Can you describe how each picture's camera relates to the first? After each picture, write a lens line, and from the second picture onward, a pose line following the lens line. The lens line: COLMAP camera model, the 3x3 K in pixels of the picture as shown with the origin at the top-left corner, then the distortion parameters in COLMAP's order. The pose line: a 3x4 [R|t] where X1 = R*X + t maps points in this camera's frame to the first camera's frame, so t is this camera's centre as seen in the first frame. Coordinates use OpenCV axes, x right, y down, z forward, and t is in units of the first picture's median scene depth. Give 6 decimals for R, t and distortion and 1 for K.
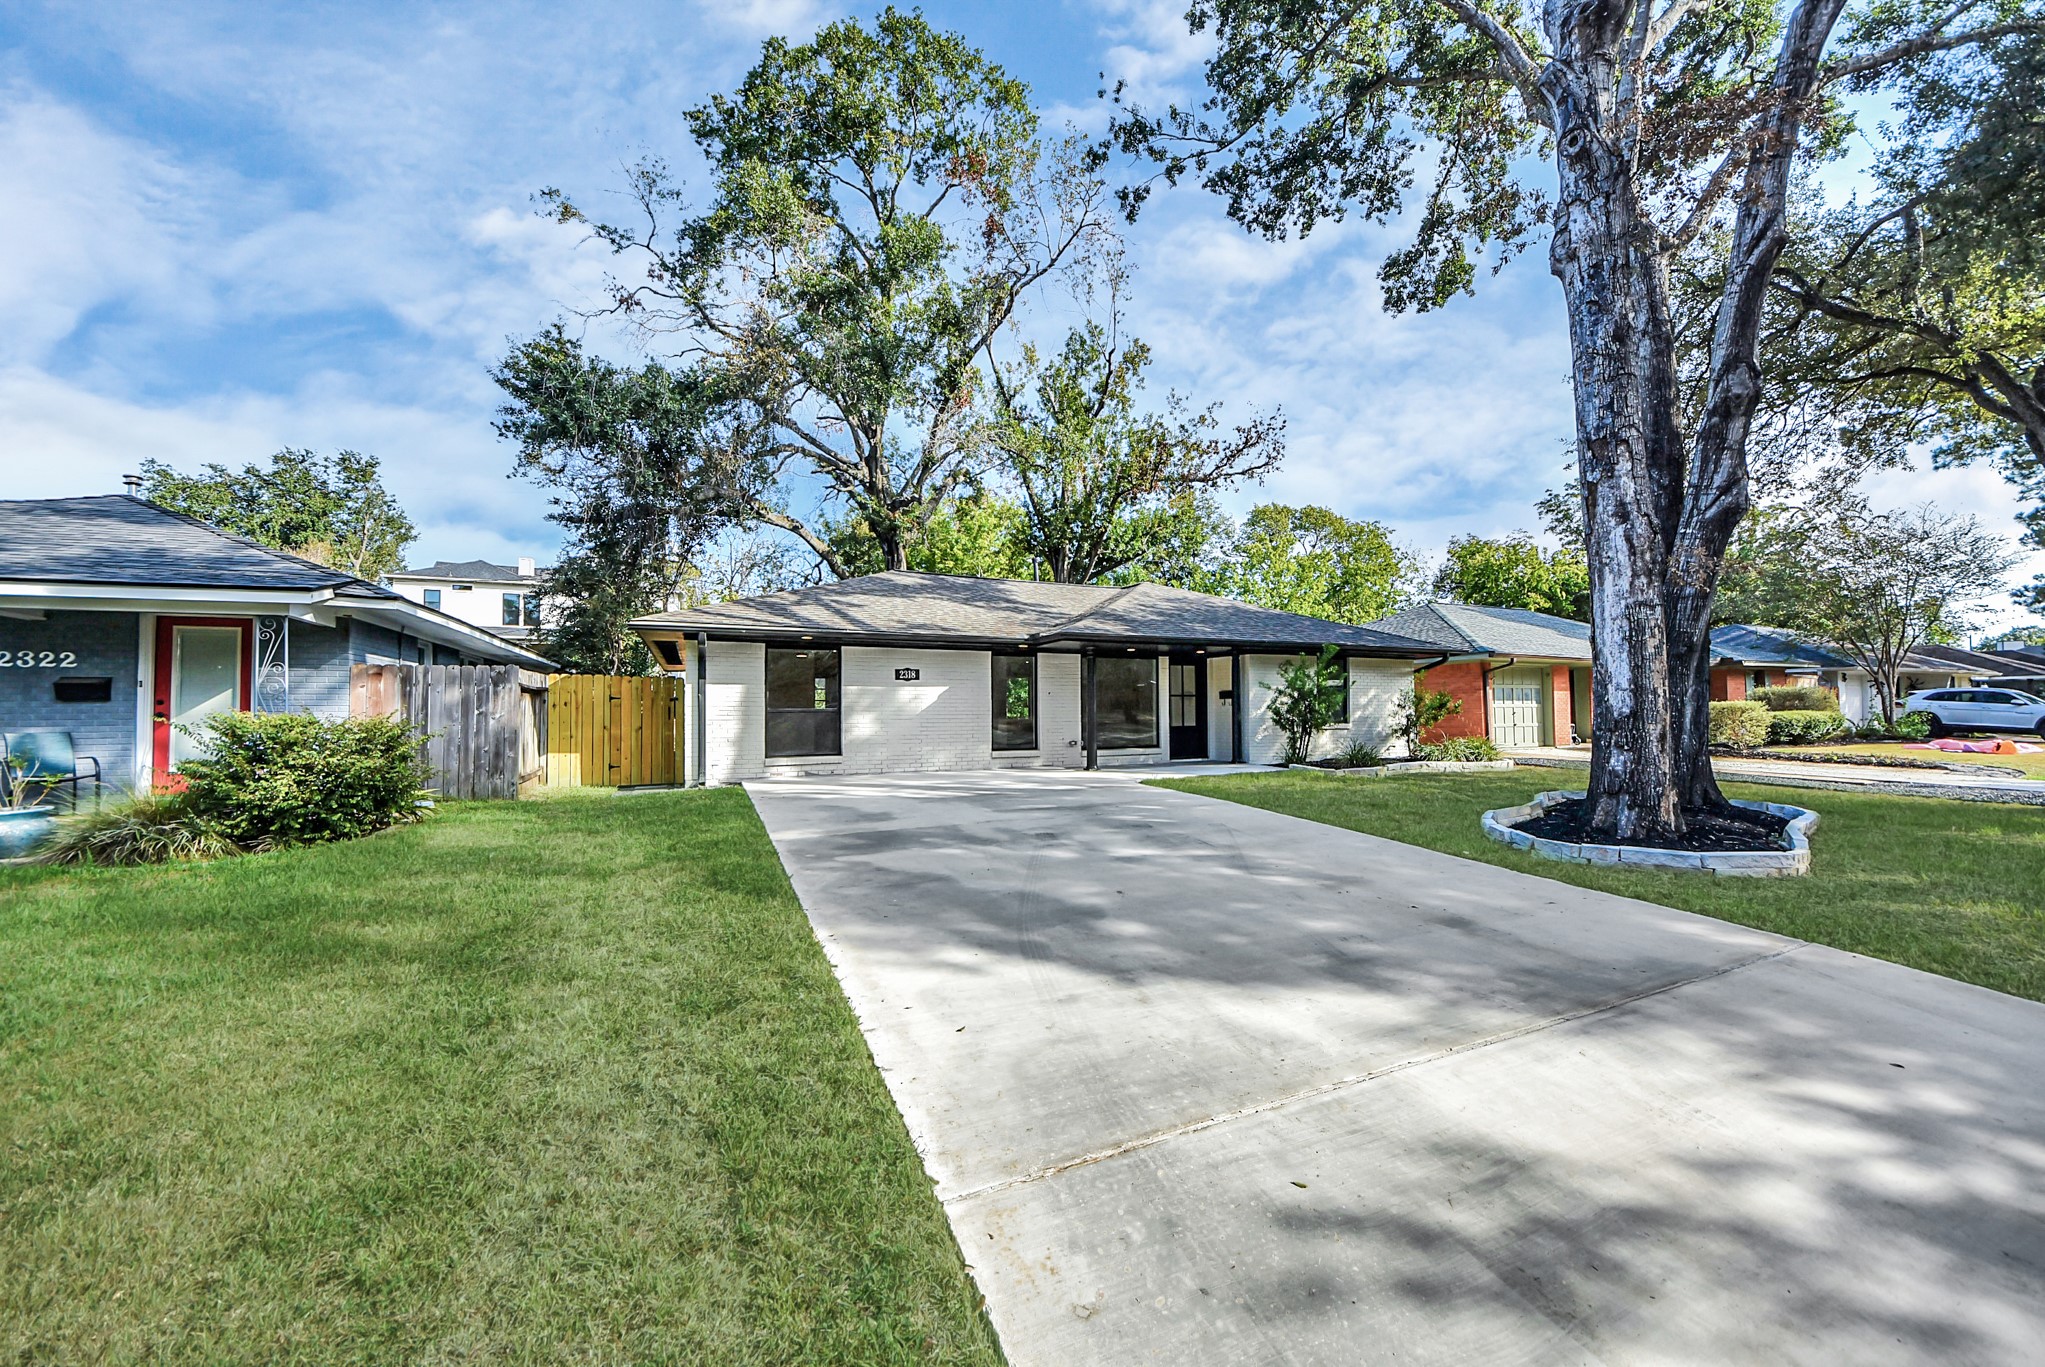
lens RADIAL K [[730.1, 0, 1032.4], [0, 730.1, 688.7], [0, 0, 1]] dist [0.025758, -0.020363]
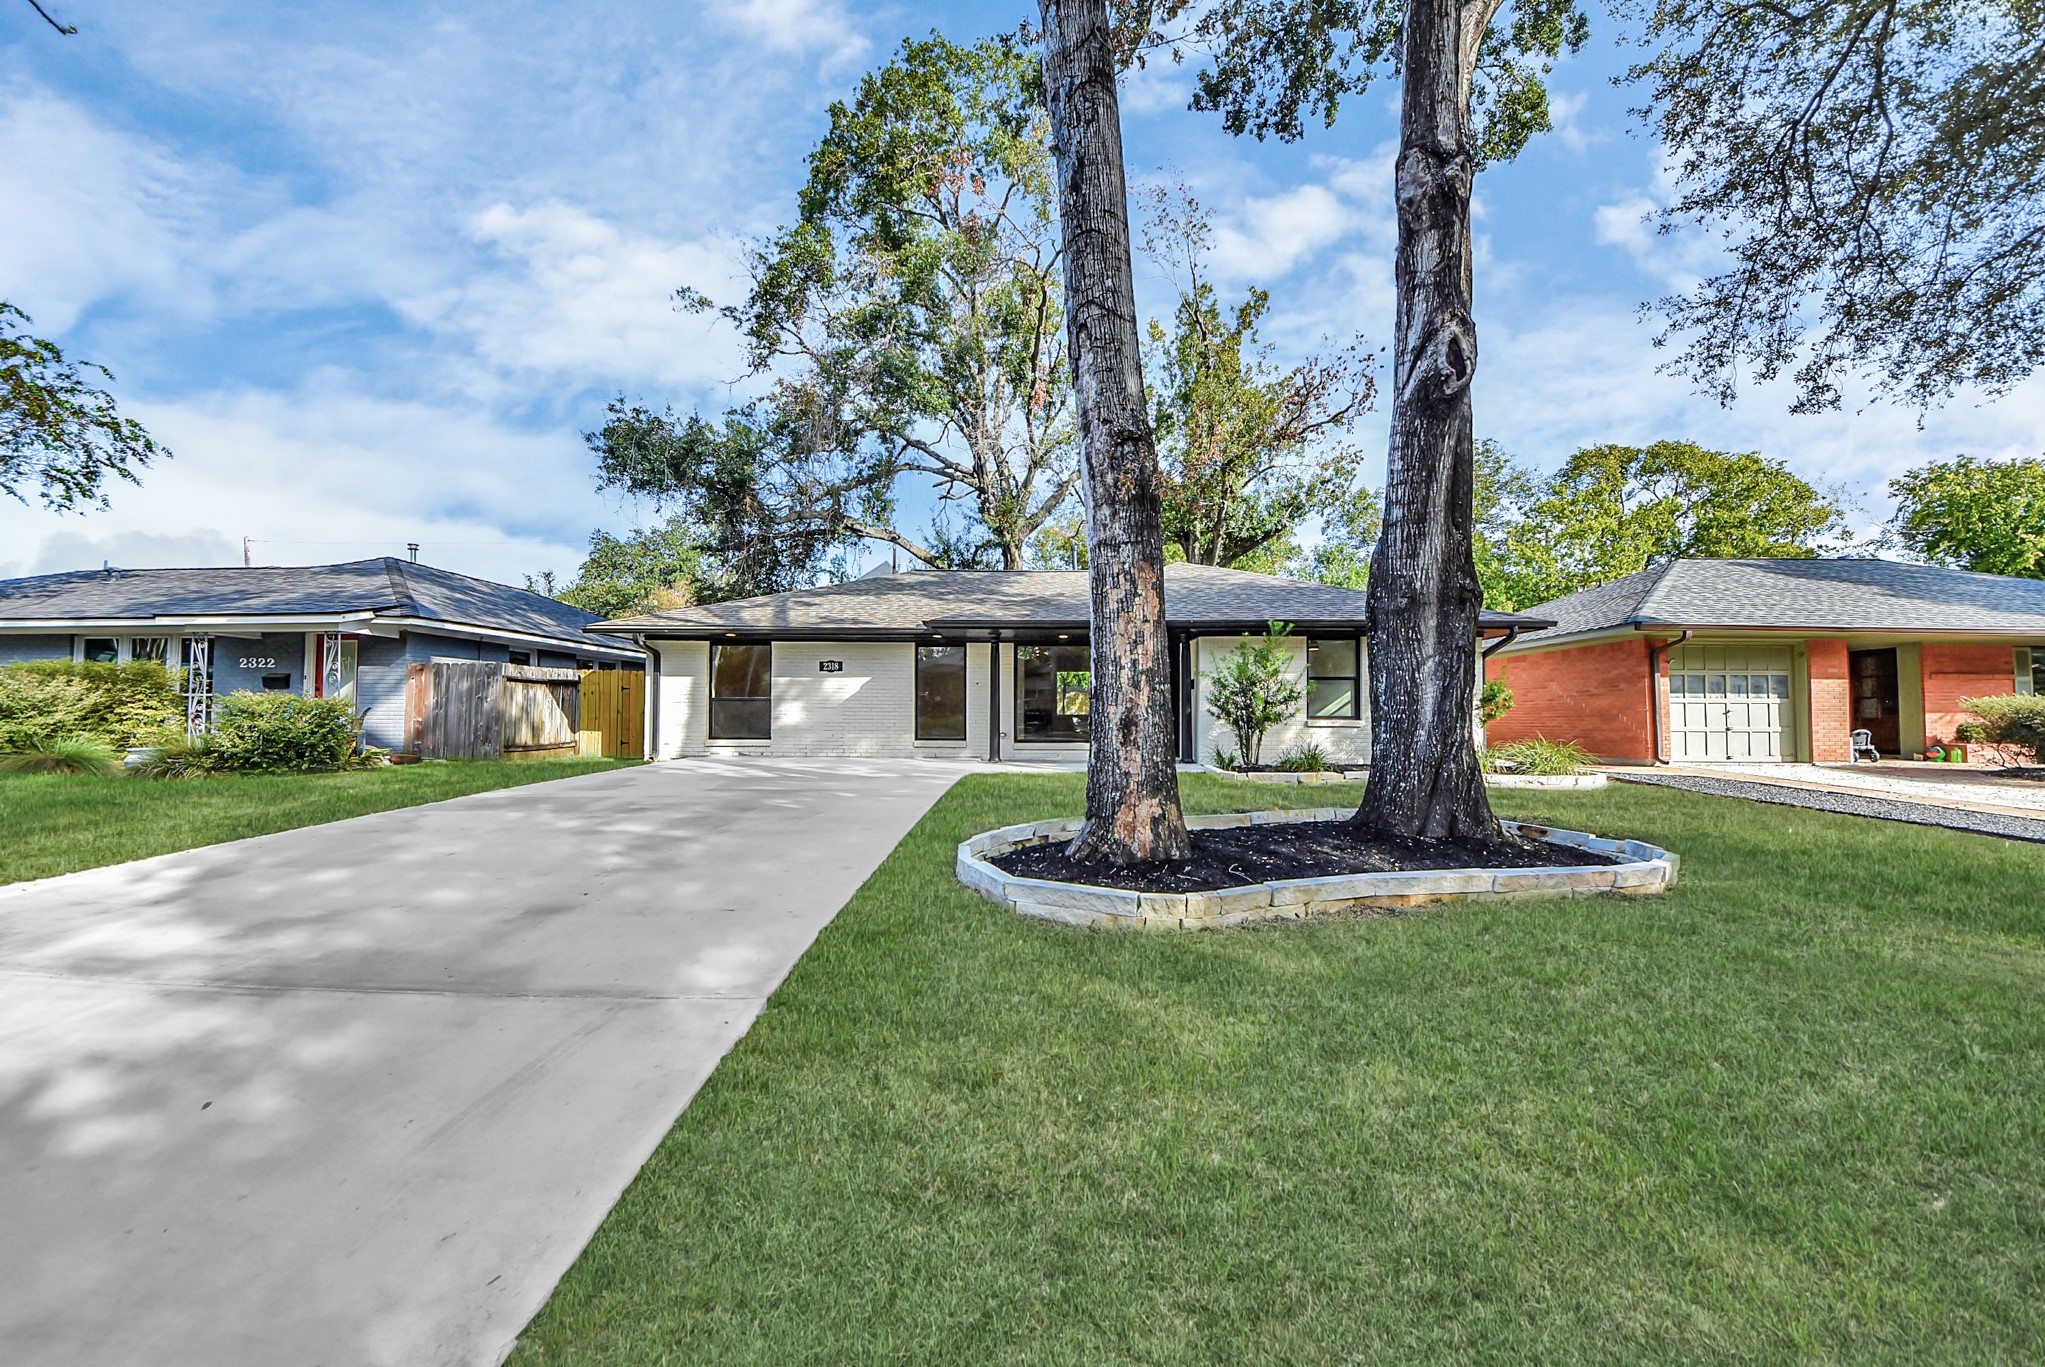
lens RADIAL K [[730.1, 0, 1032.4], [0, 730.1, 688.7], [0, 0, 1]] dist [0.025758, -0.020363]
pose [[0.900046, -0.003764, -0.435778, 0.571261], [0.003576, 0.999993, -0.001252, 0.016297], [0.435780, -0.000432, 0.900053, 0.162933]]
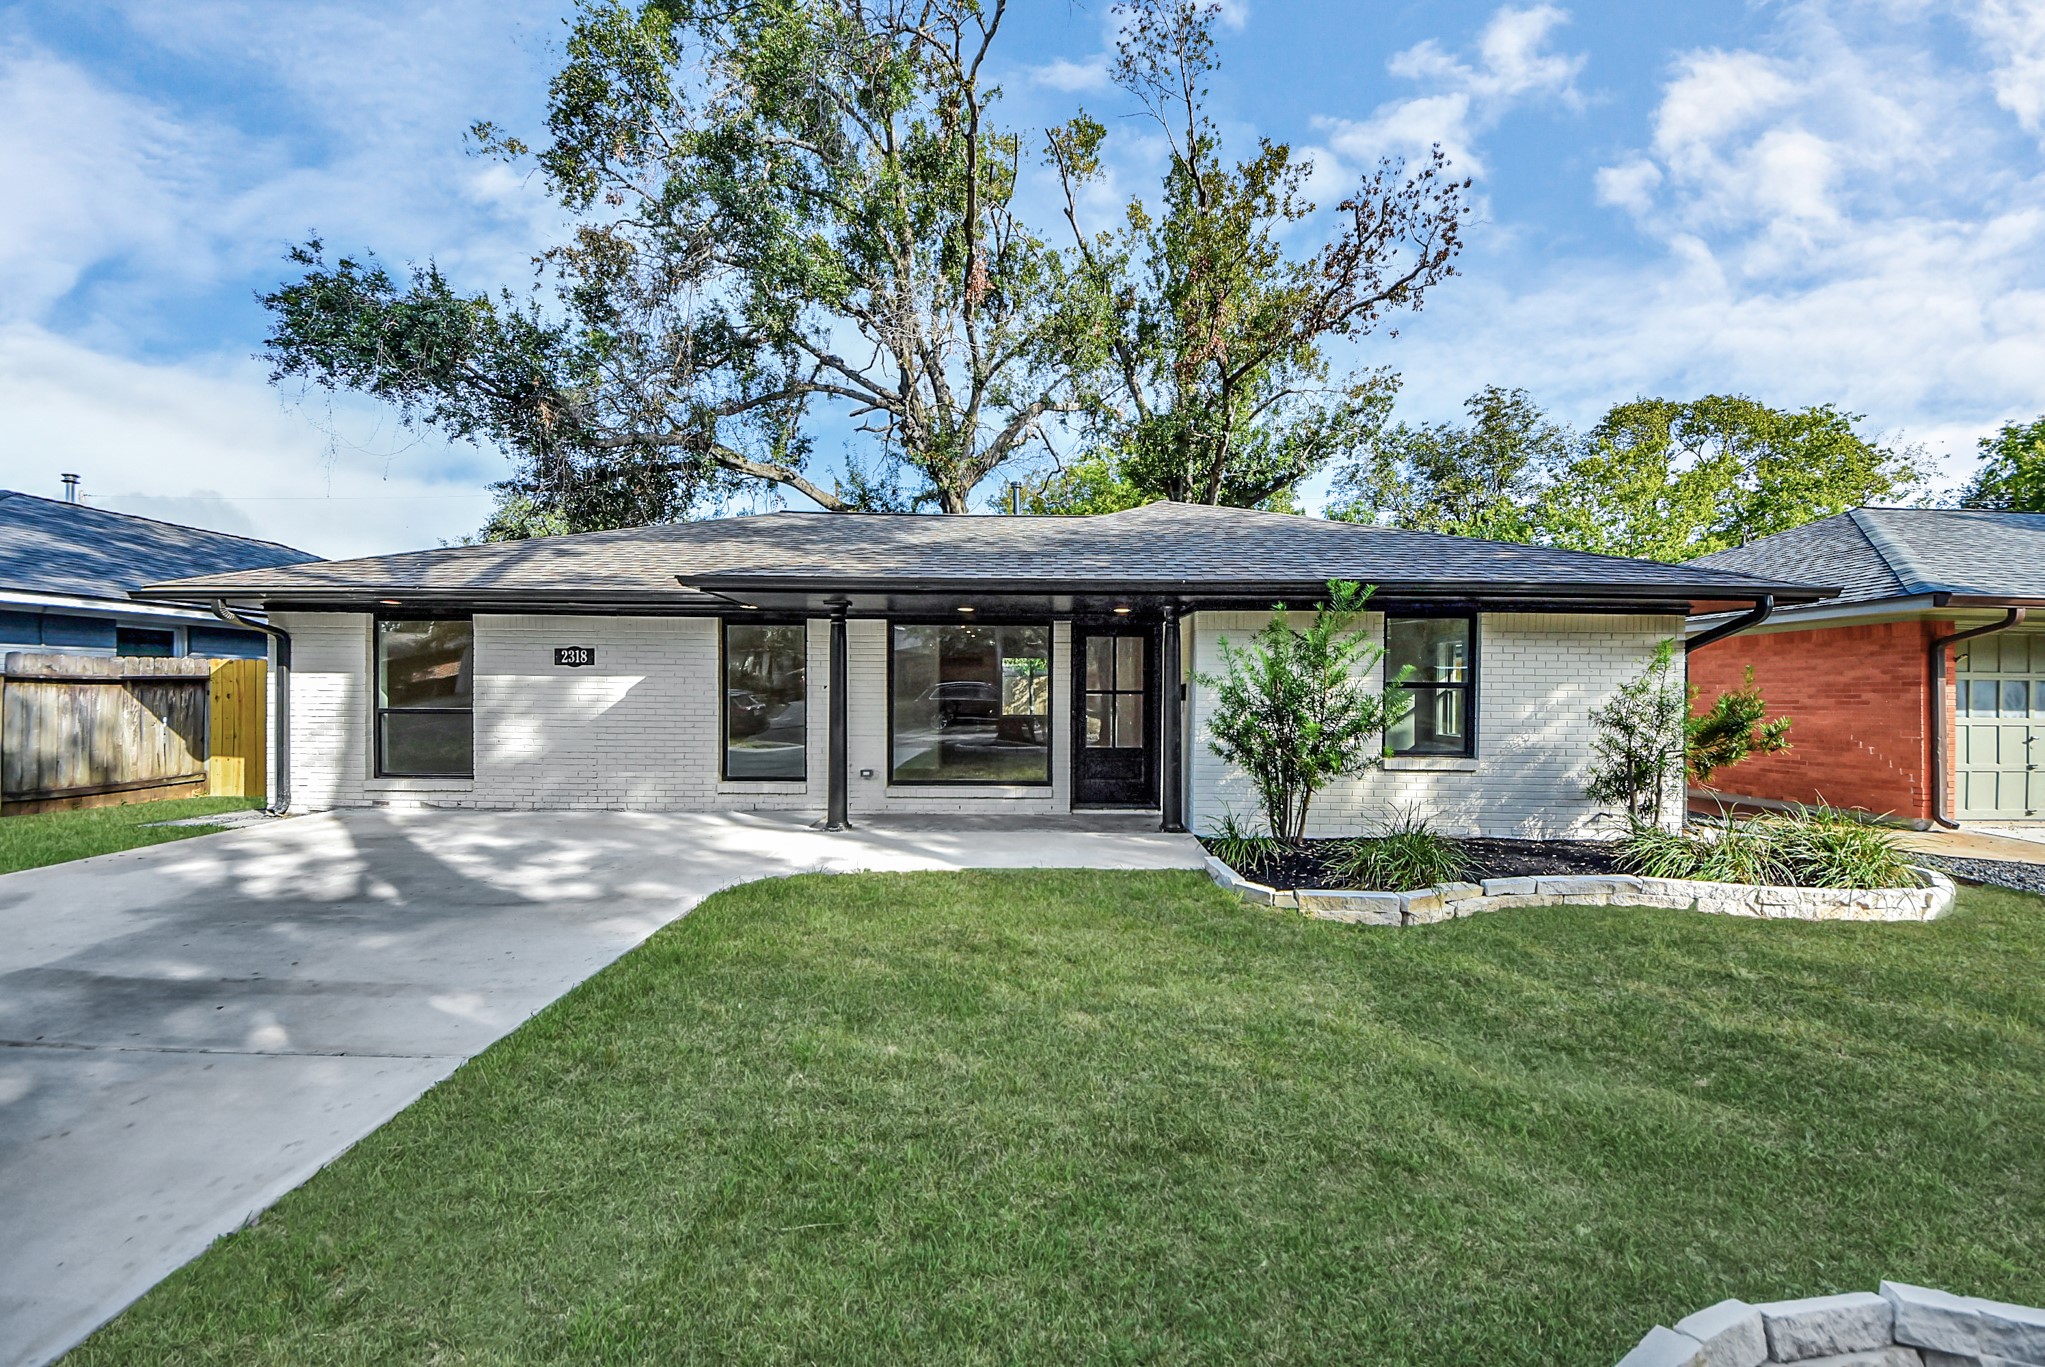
lens RADIAL K [[730.1, 0, 1032.4], [0, 730.1, 688.7], [0, 0, 1]] dist [0.025758, -0.020363]
pose [[0.907640, 0.014358, -0.419503, 0.465518], [-0.001461, 0.999517, 0.031047, -0.012066], [0.419746, -0.027566, 0.907223, 0.589739]]
